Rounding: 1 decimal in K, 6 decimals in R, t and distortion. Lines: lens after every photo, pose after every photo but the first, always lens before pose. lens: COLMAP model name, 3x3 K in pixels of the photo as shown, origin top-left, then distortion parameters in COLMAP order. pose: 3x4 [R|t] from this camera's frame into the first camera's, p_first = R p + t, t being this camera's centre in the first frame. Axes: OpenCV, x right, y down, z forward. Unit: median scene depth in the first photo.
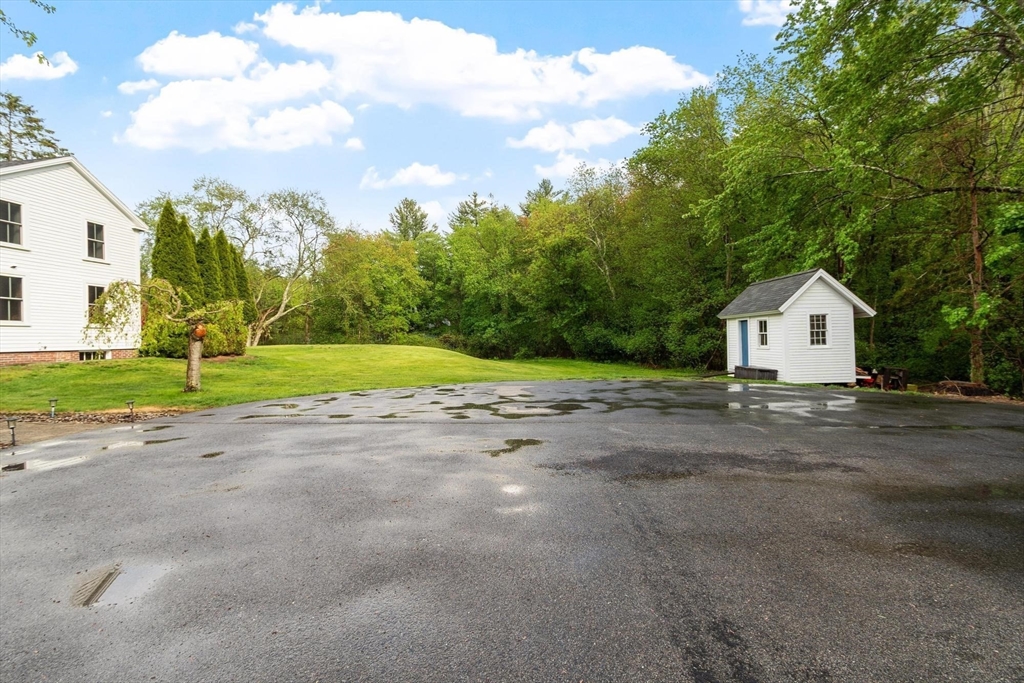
lens RADIAL K [[449.9, 0, 508.3], [0, 449.9, 337.0], [0, 0, 1]] dist [-0.002802, -0.000504]
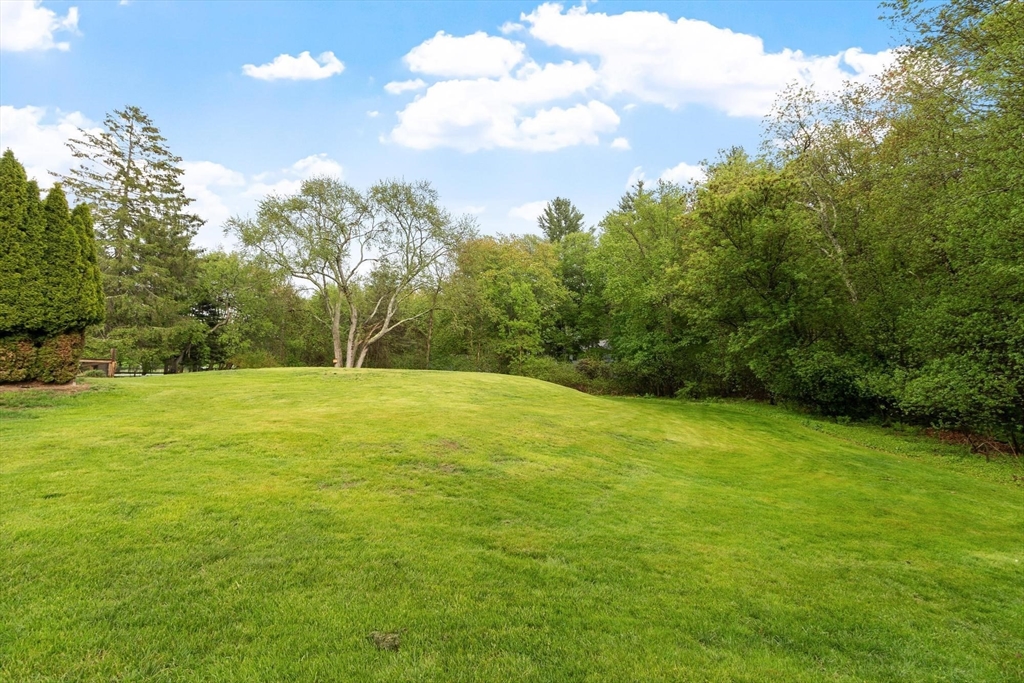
lens RADIAL K [[481.2, 0, 516.2], [0, 481.2, 339.1], [0, 0, 1]] dist [0.001892, 0.000326]
pose [[0.933215, 0.008678, -0.359215, 0.047450], [-0.025970, 0.998723, -0.043341, -0.001593], [0.358380, 0.049775, 0.932248, 0.241203]]
